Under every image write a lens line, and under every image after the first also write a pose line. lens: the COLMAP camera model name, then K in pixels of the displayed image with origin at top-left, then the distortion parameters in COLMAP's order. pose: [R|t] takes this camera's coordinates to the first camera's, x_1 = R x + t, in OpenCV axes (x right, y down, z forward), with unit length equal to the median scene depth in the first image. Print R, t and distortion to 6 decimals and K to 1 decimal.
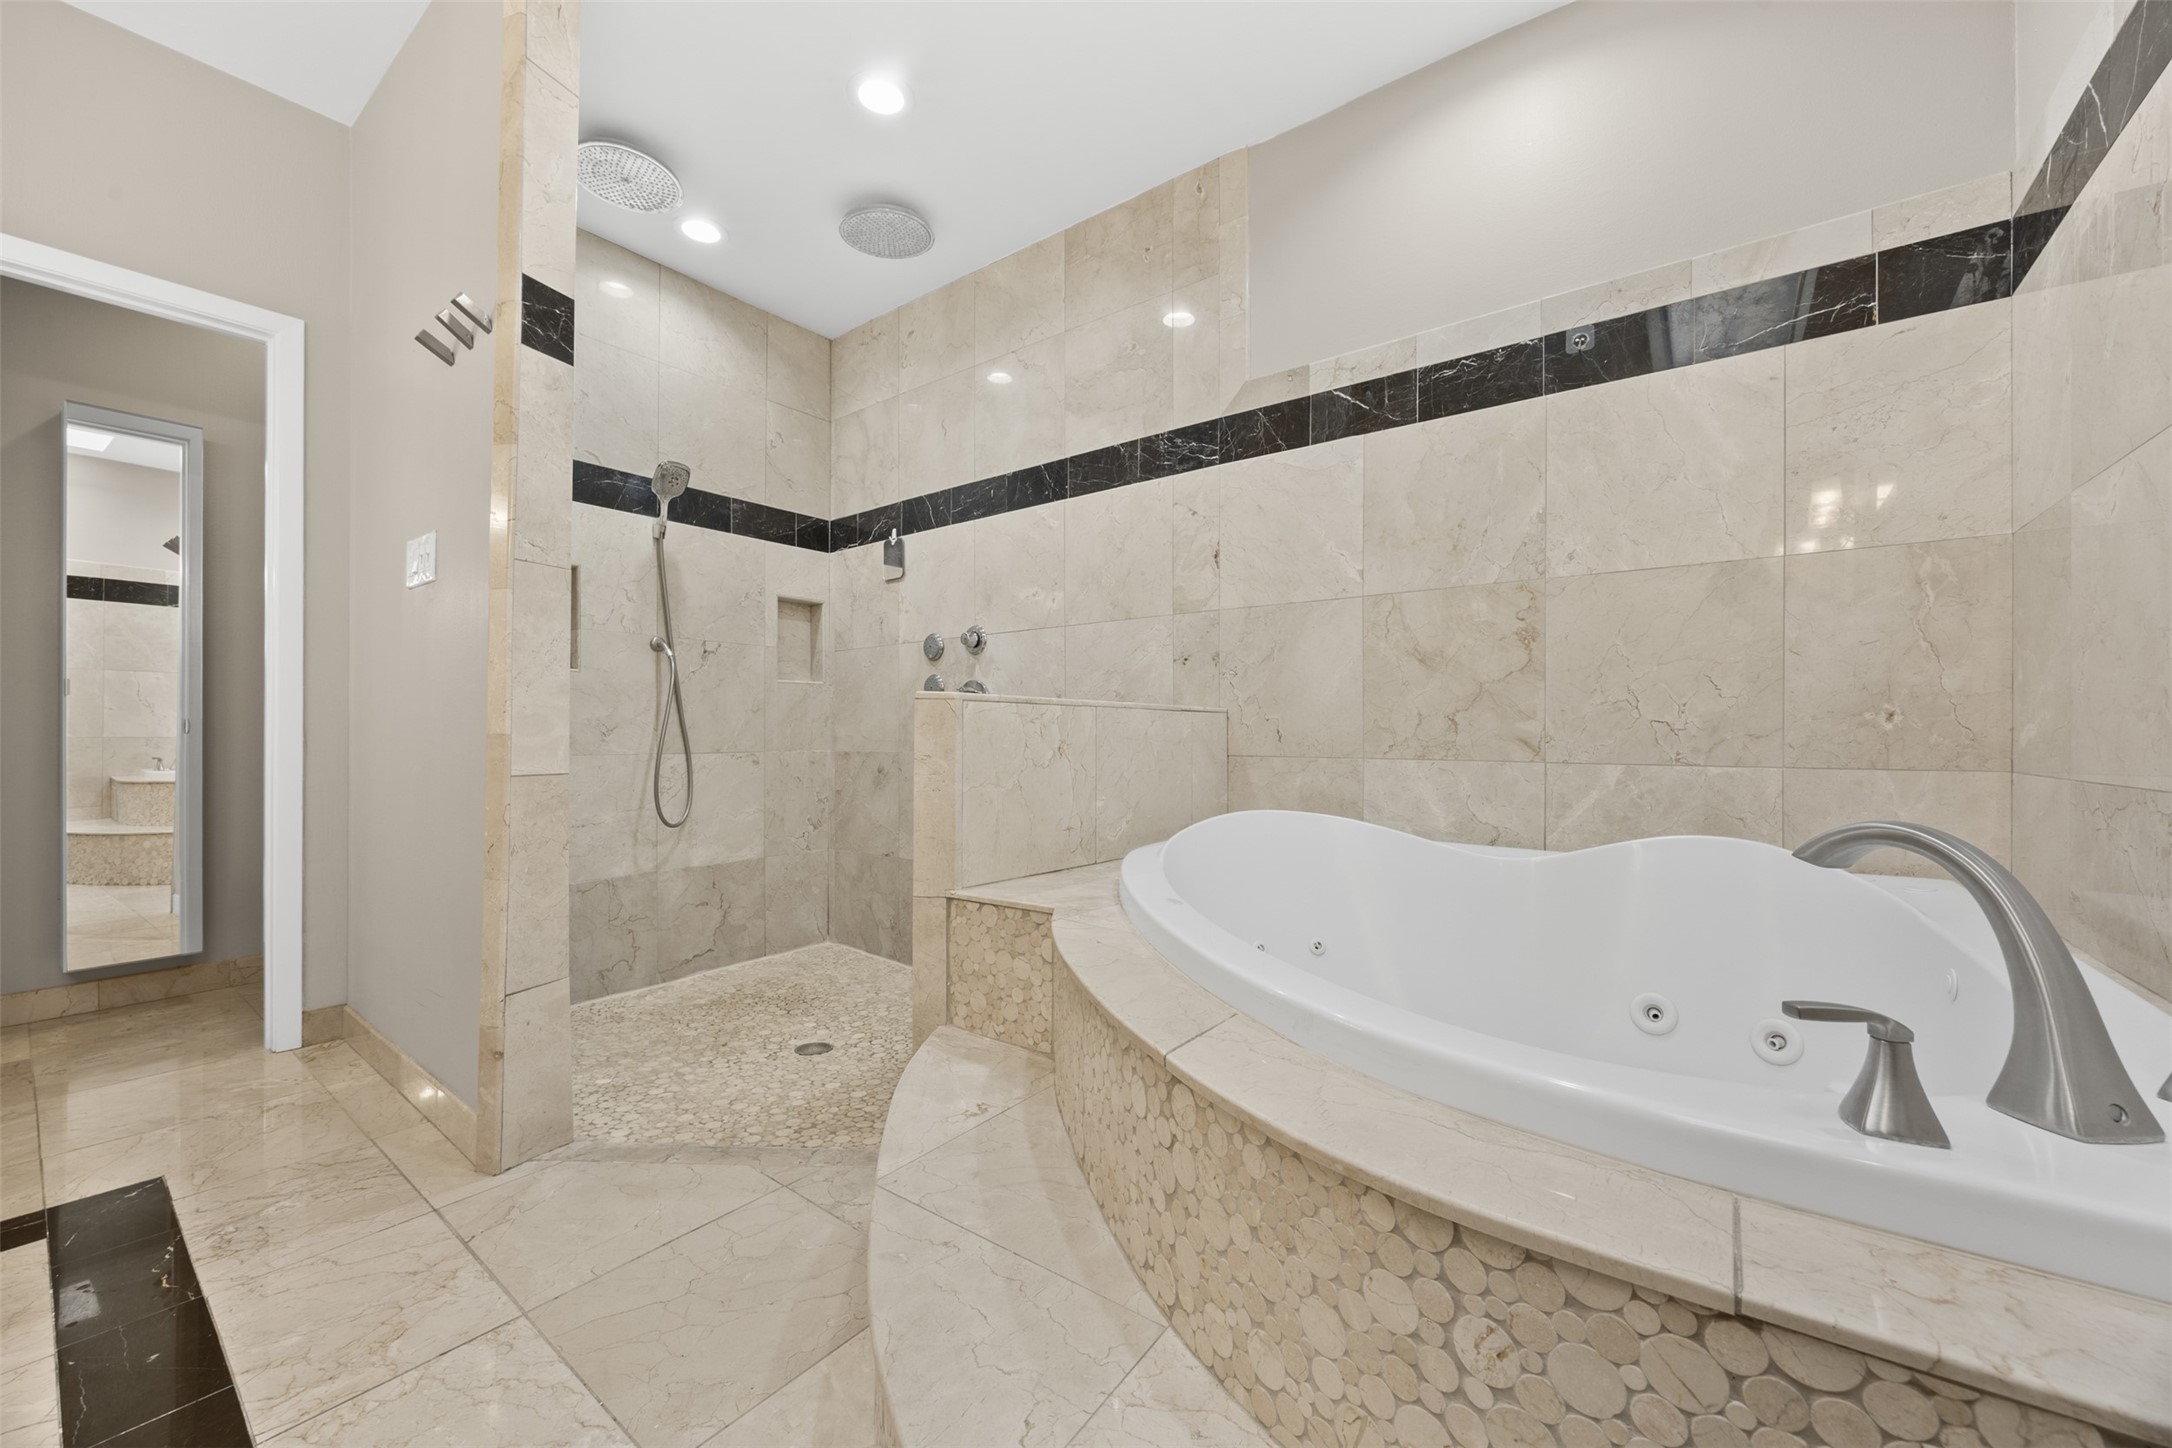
lens RADIAL K [[826.5, 0, 1085.8], [0, 826.5, 725.4], [0, 0, 1]] dist [-0.000346, -0.000262]
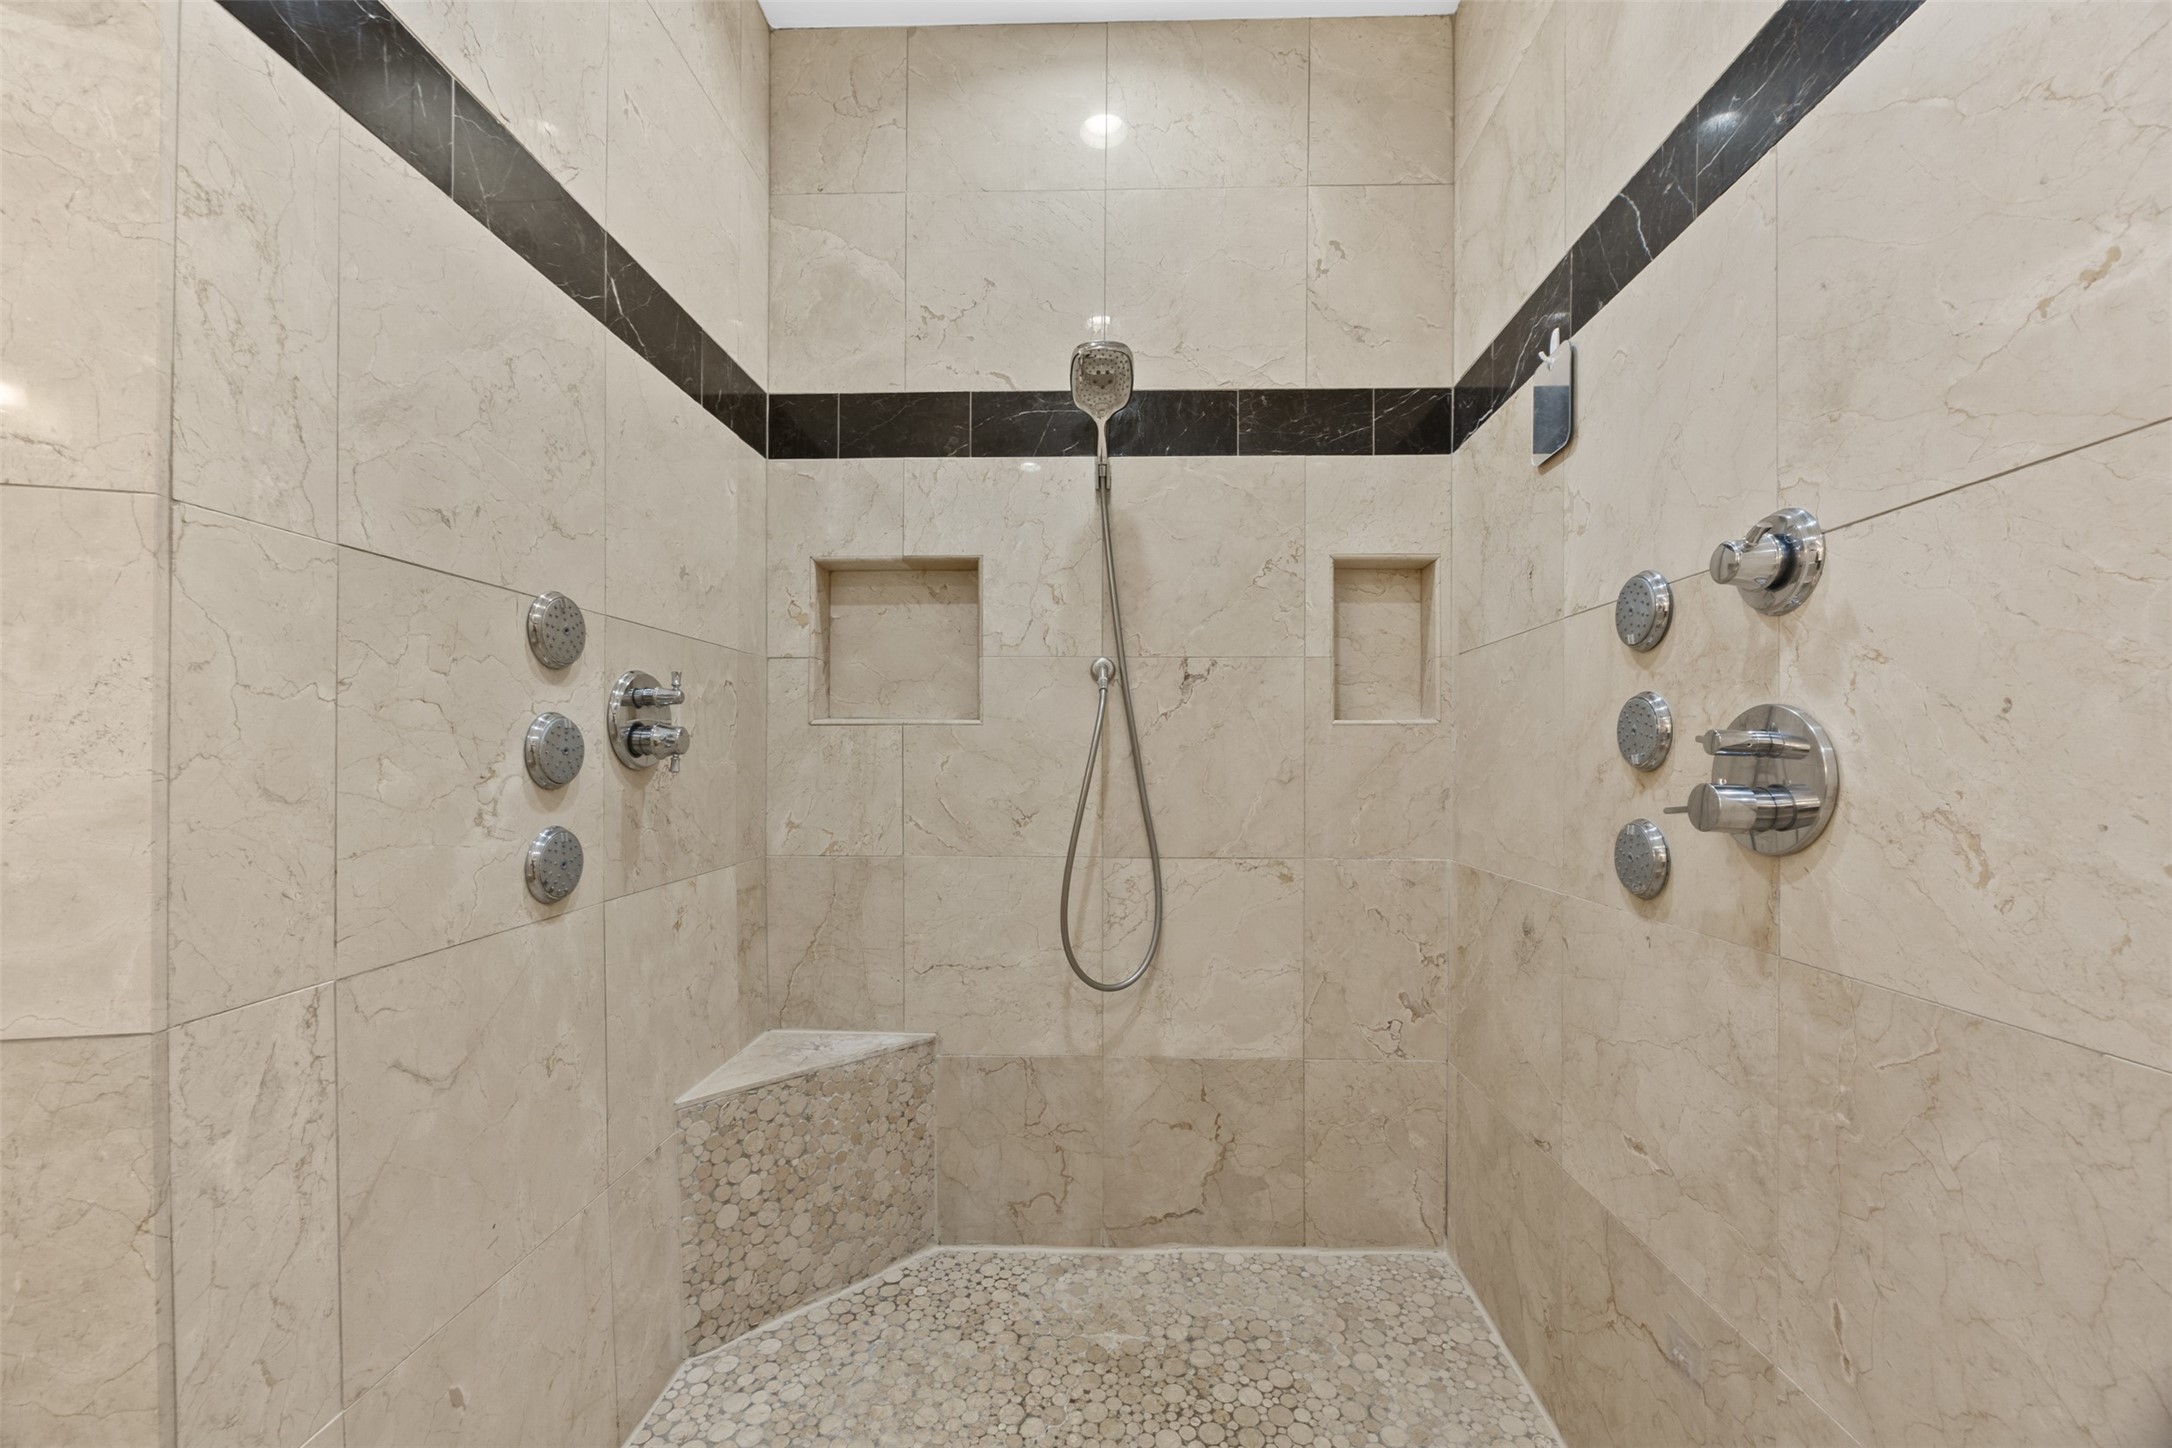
lens RADIAL K [[826.5, 0, 1105.6], [0, 826.5, 758.2], [0, 0, 1]] dist [-0.000346, -0.000262]
pose [[0.579107, 0.002708, -0.815247, -0.034886], [0.004013, 0.999973, 0.006172, -0.037511], [0.815242, -0.006846, 0.579081, 0.624085]]
